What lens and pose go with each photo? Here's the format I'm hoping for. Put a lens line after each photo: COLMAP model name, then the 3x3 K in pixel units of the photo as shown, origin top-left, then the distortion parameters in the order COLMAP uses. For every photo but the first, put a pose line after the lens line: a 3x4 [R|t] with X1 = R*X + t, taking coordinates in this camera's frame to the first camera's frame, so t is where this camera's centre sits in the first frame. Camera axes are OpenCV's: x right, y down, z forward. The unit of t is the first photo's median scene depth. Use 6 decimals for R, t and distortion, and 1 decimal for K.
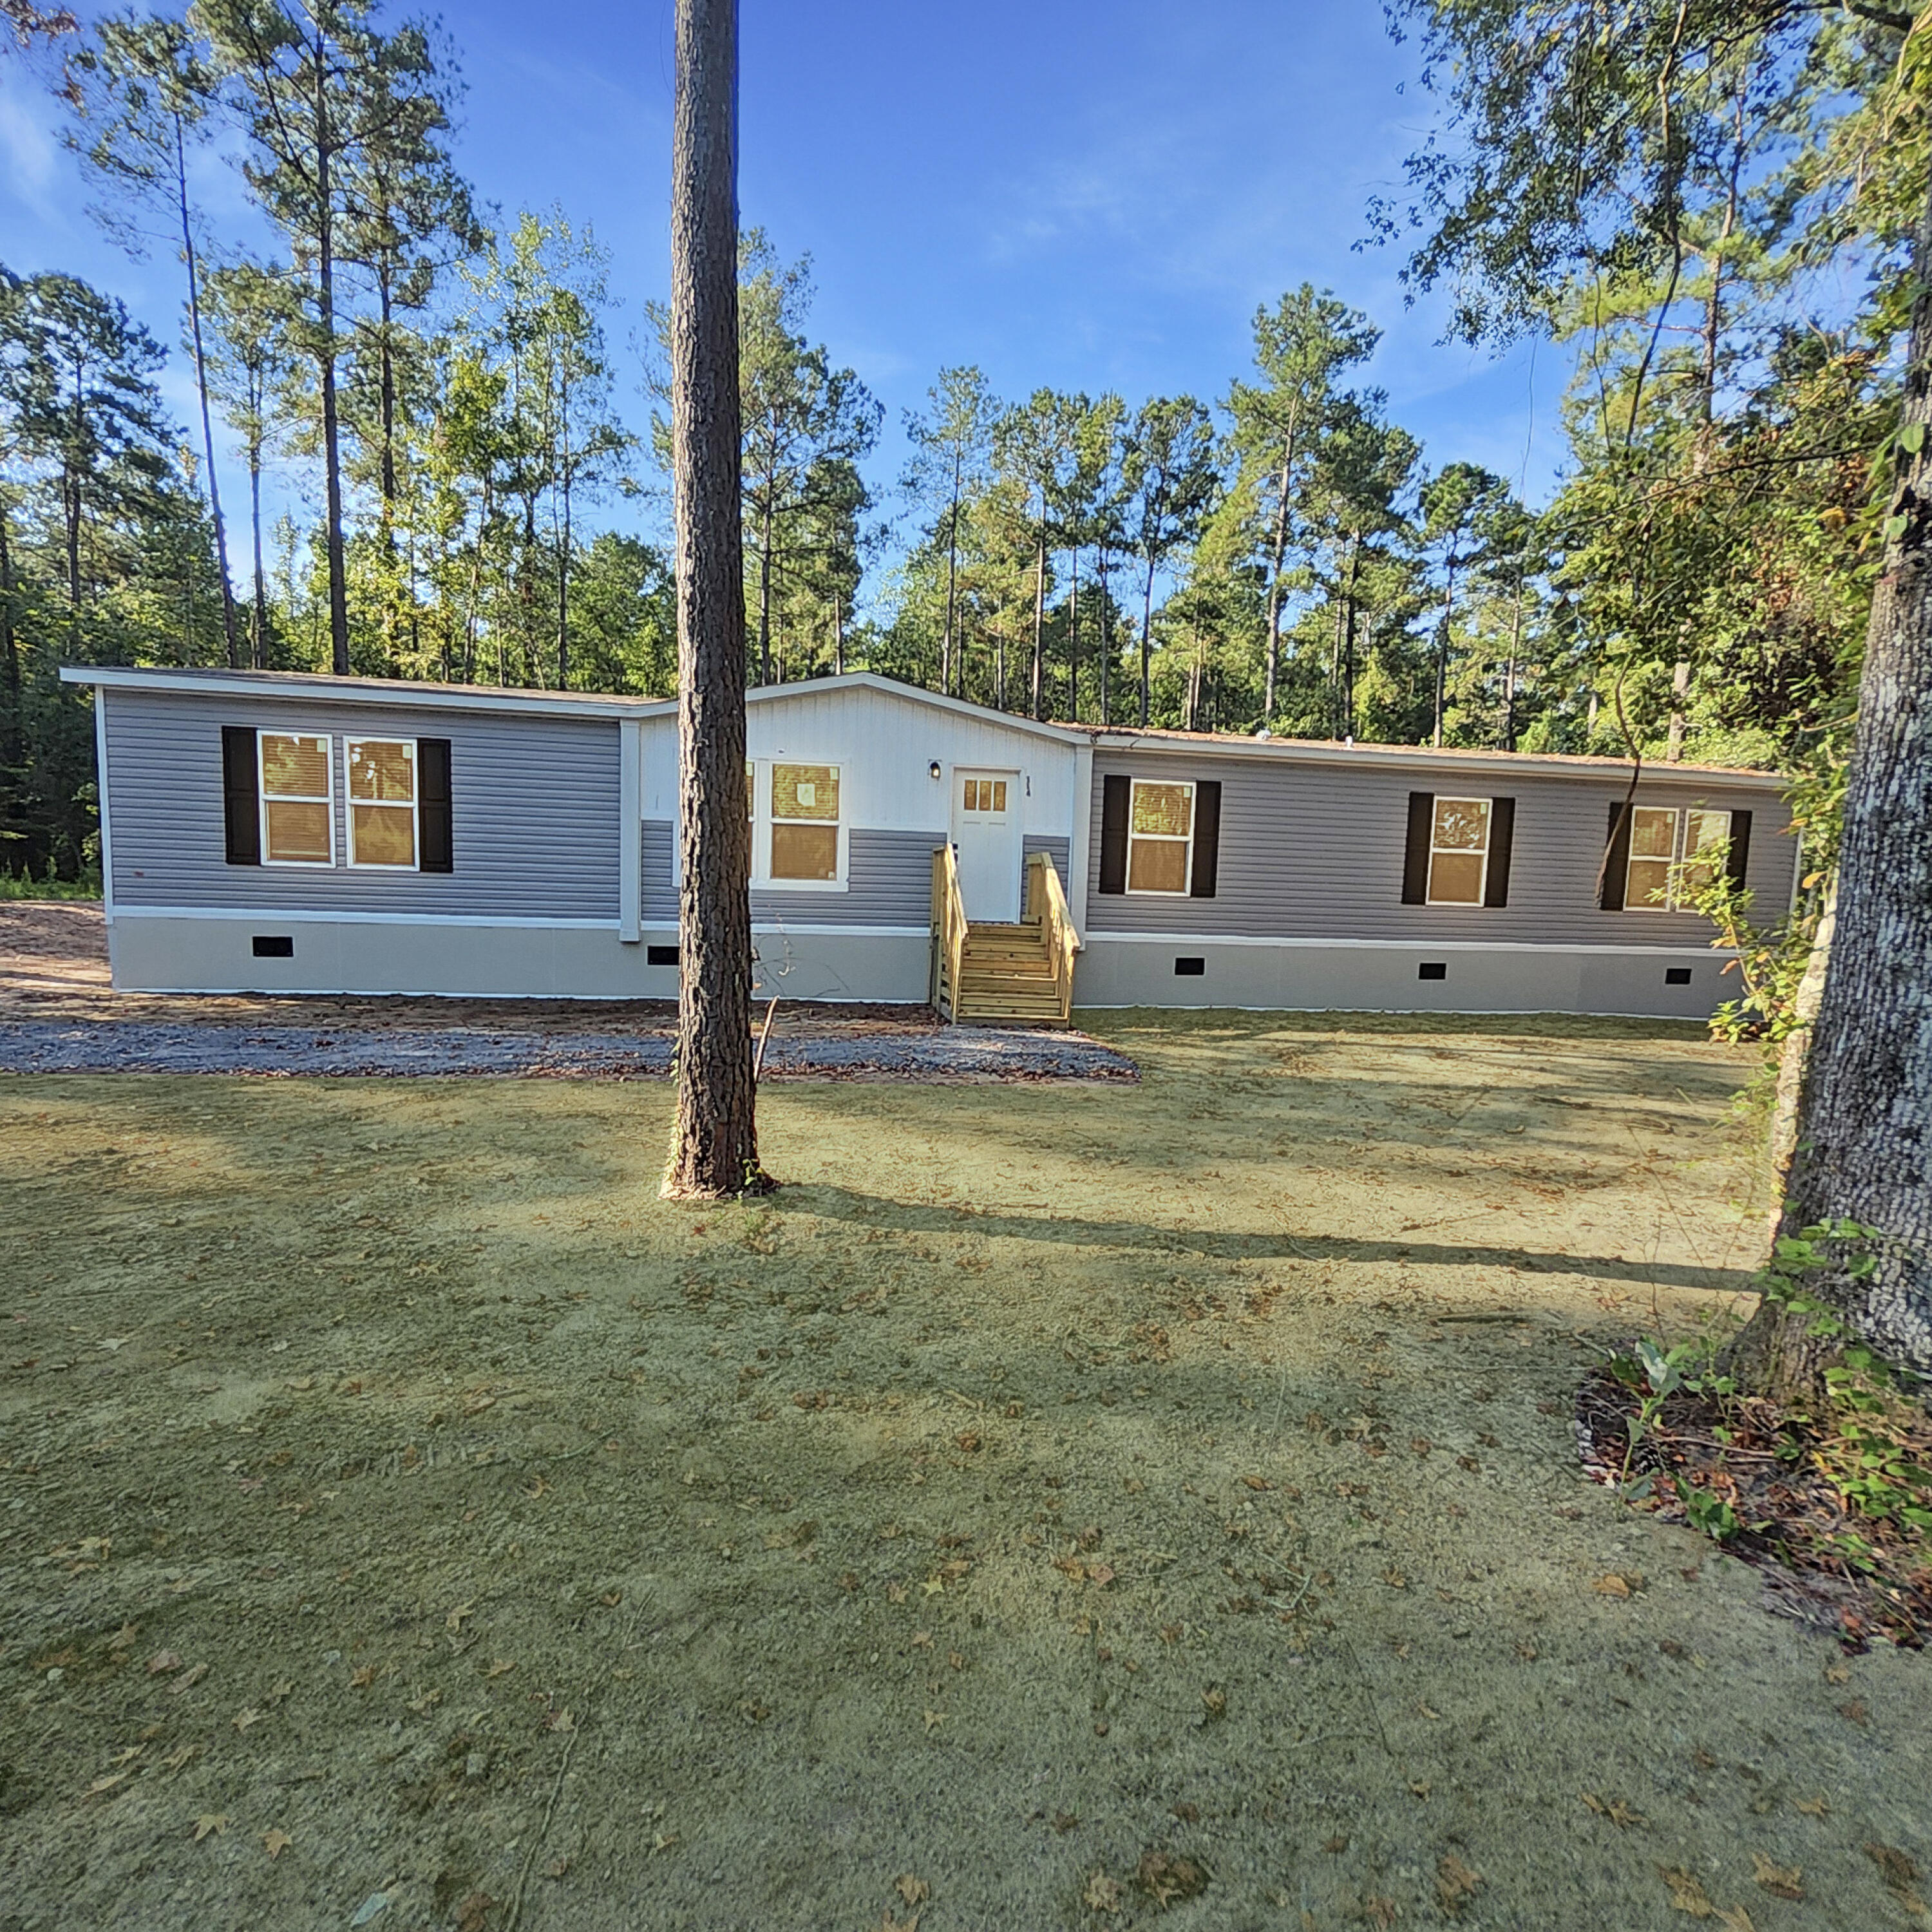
lens RADIAL K [[1032.6, 0, 963.5], [0, 1032.6, 968.5], [0, 0, 1]] dist [0.003317, -0.002242]
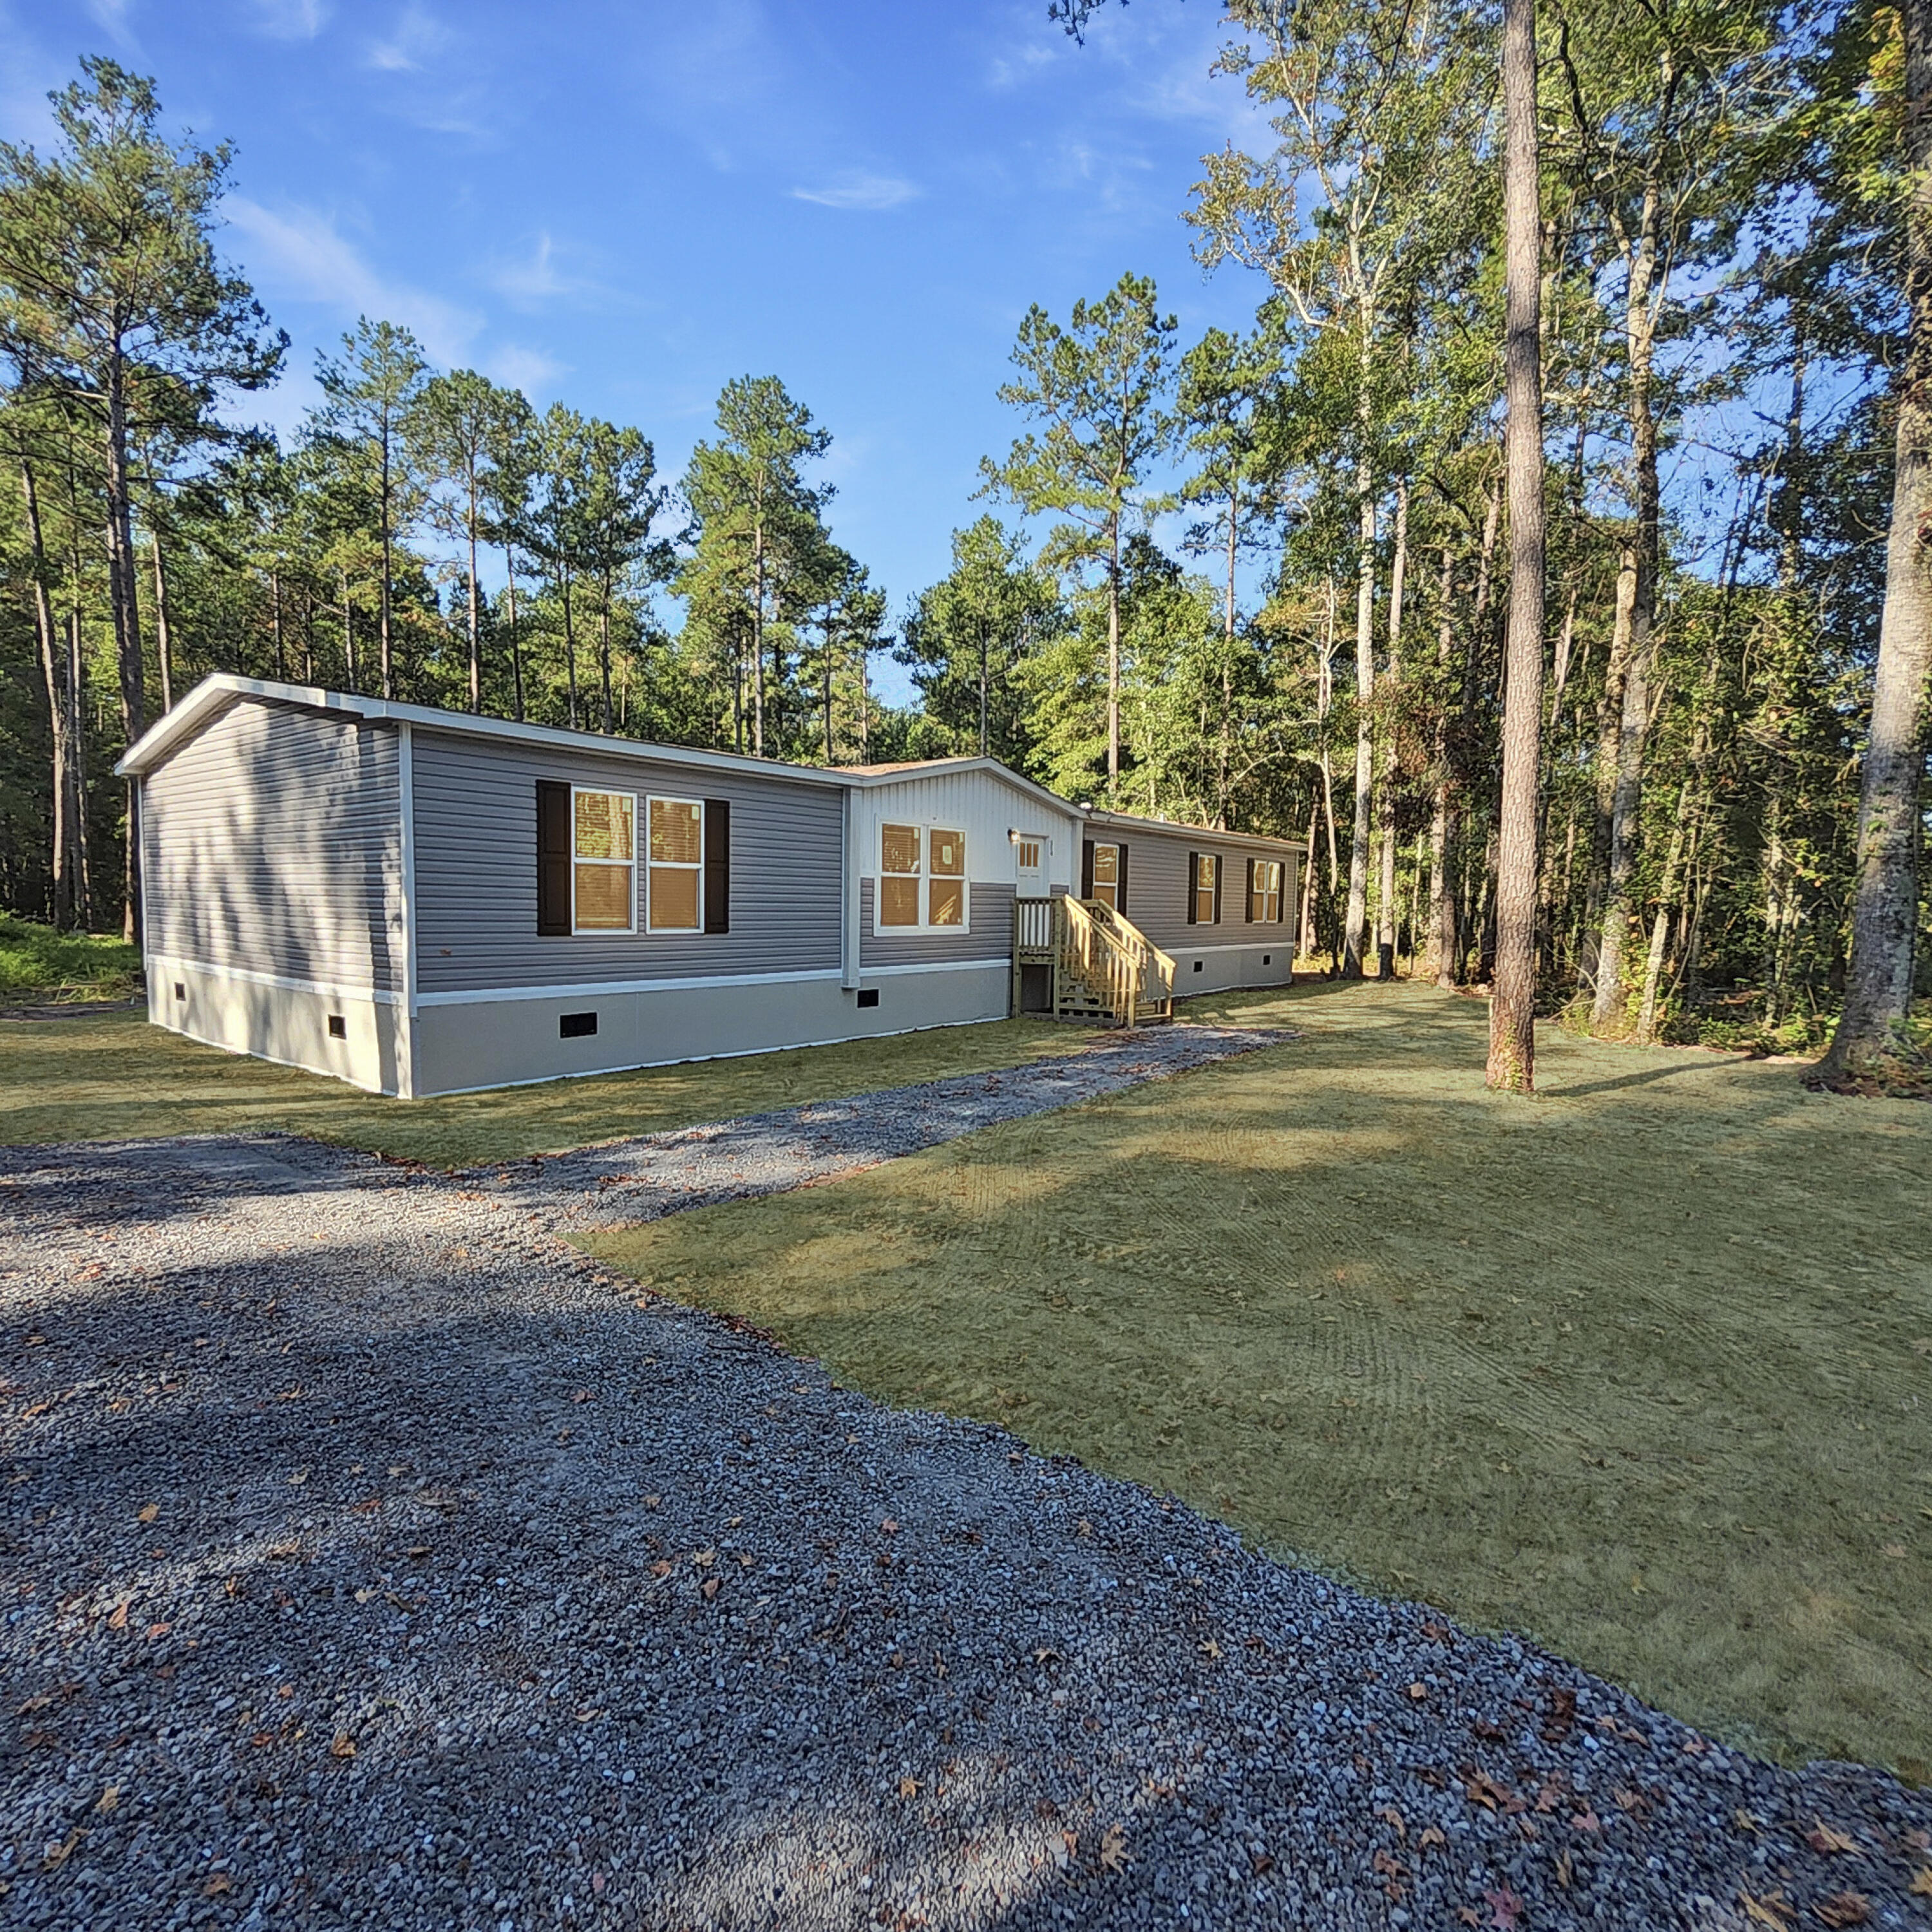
lens RADIAL K [[1031.1, 0, 966.0], [0, 1031.1, 966.0], [0, 0, 1]] dist [0.001855, -0.001124]
pose [[0.724821, -0.073379, 0.685018, -1.025436], [0.074469, 0.996831, 0.027984, -0.071982], [-0.684901, 0.030729, 0.727988, 0.113294]]
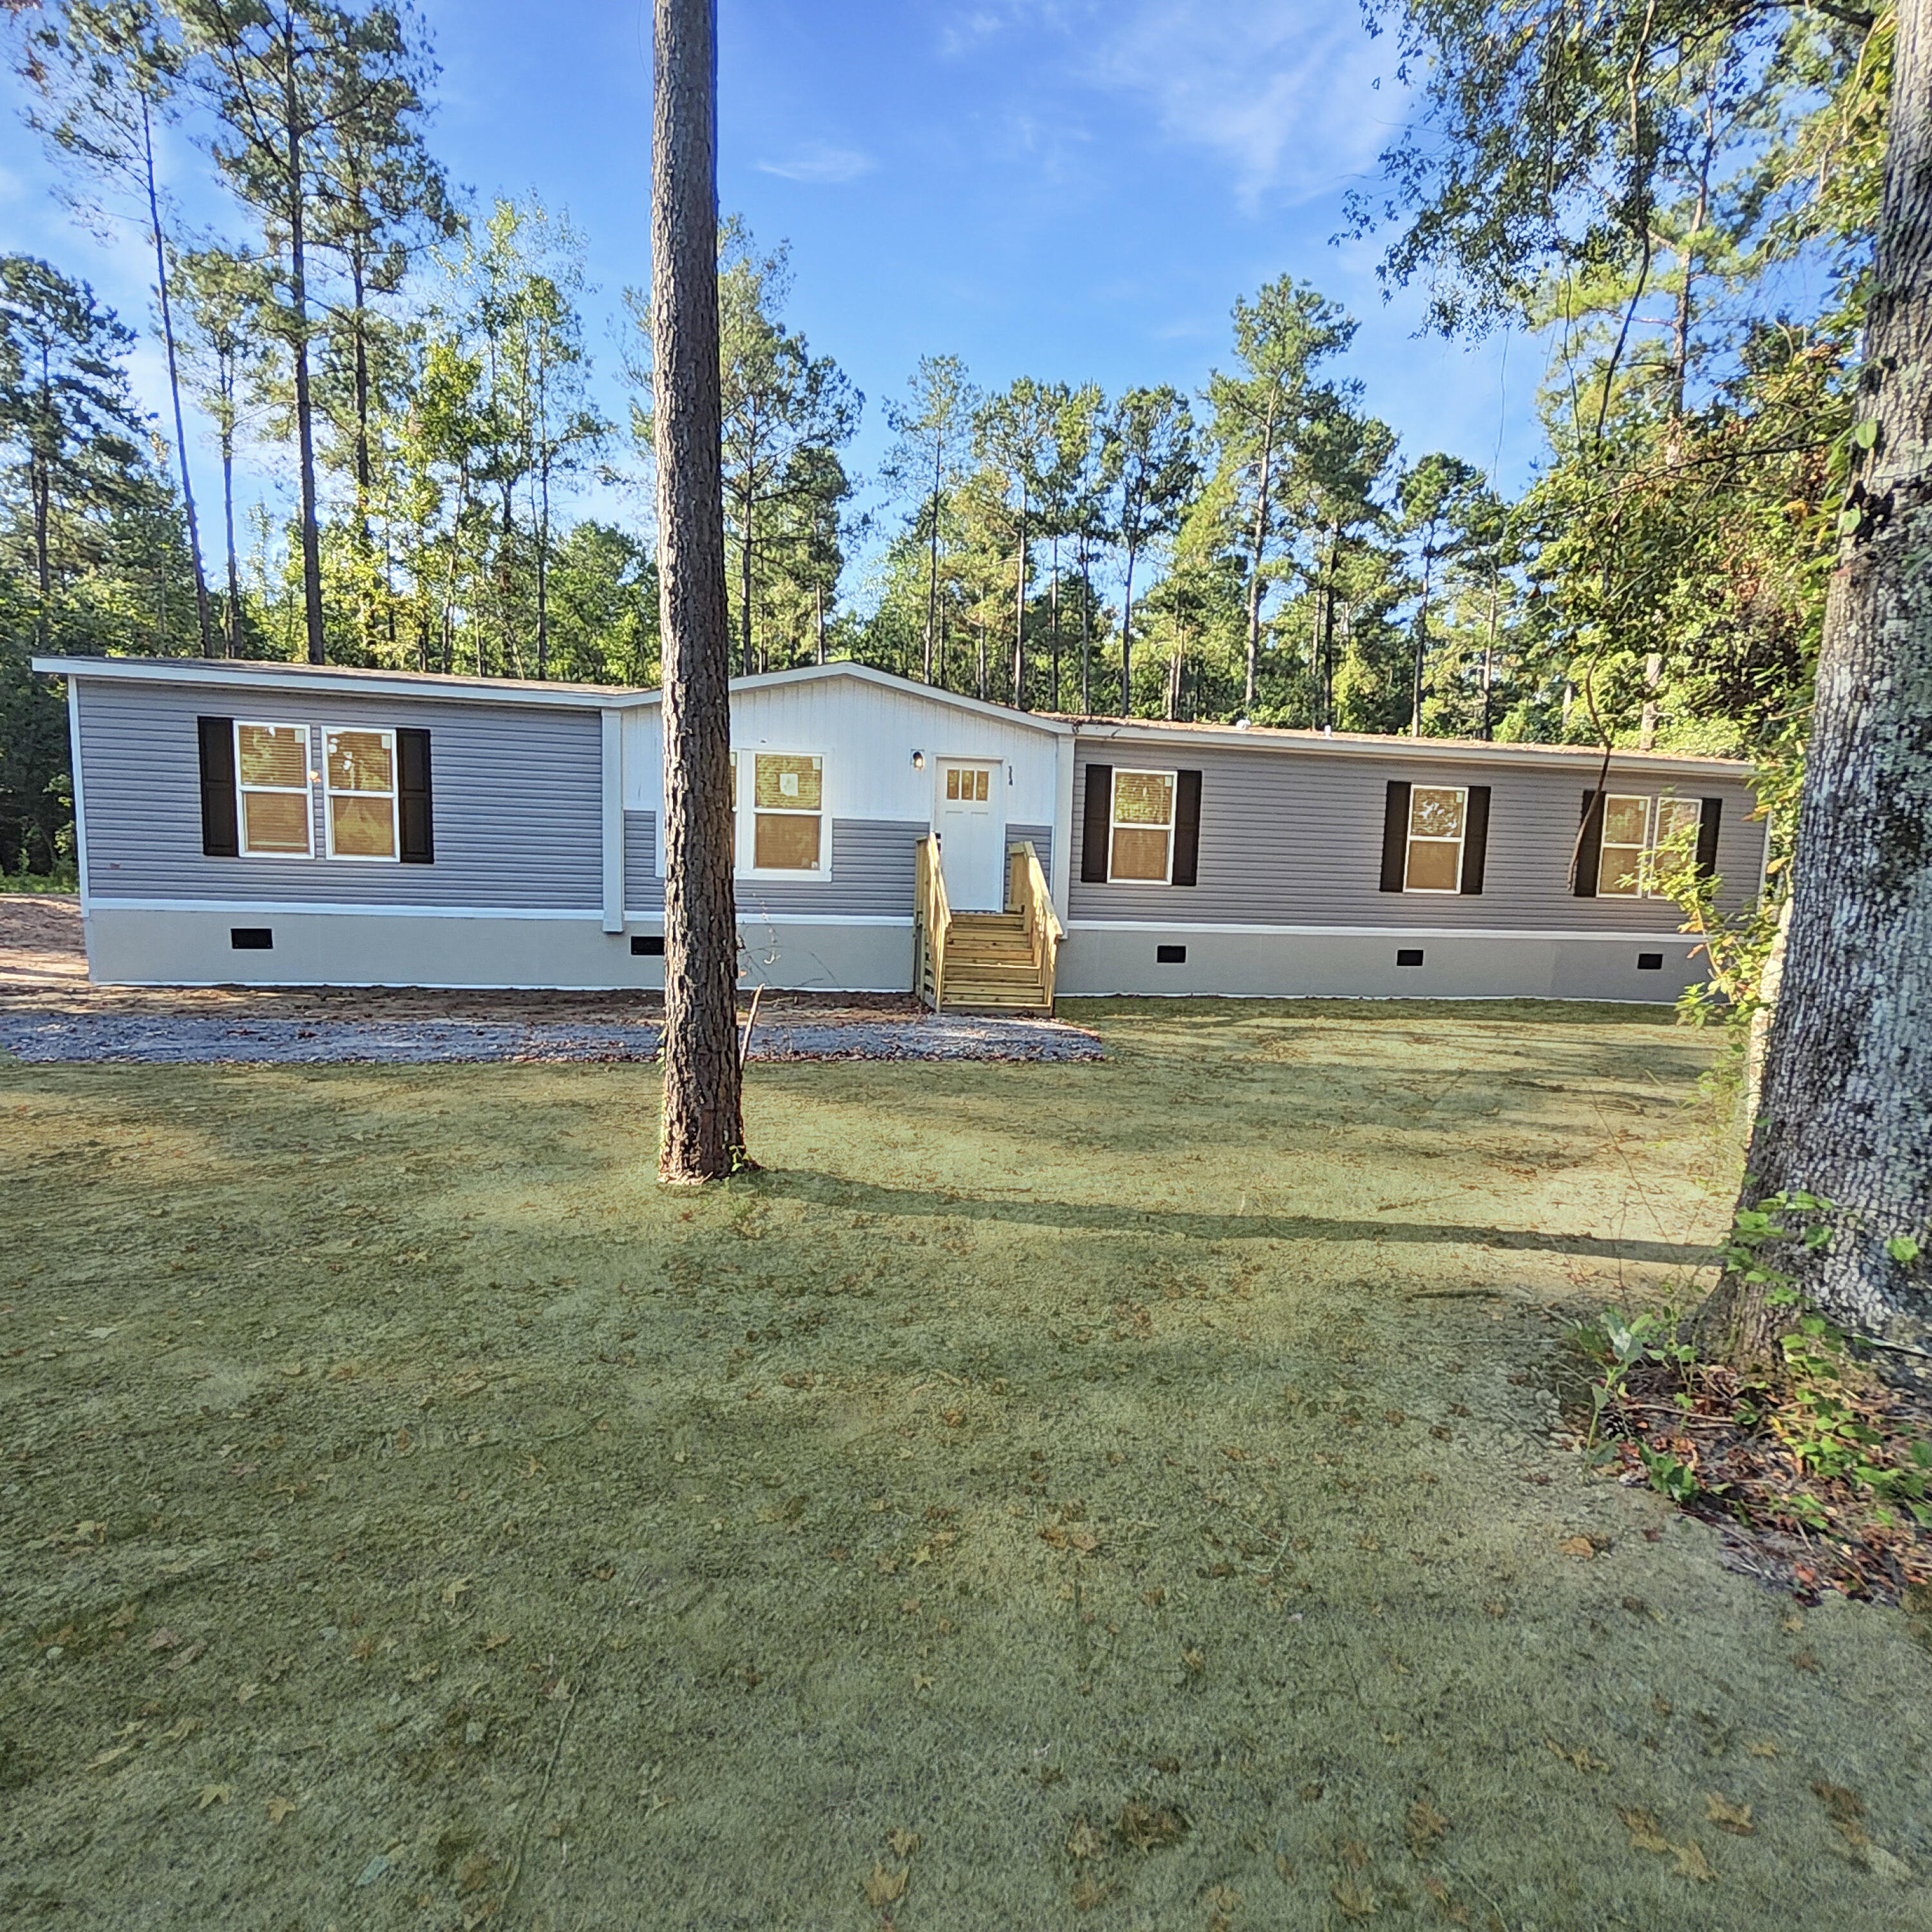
lens RADIAL K [[1031.1, 0, 966.0], [0, 1031.1, 966.0], [0, 0, 1]] dist [0.001855, -0.001124]
pose [[0.999815, -0.005360, 0.018476, -0.000161], [0.005224, 0.999959, 0.007409, 0.001214], [-0.018515, -0.007311, 0.999802, -0.004085]]
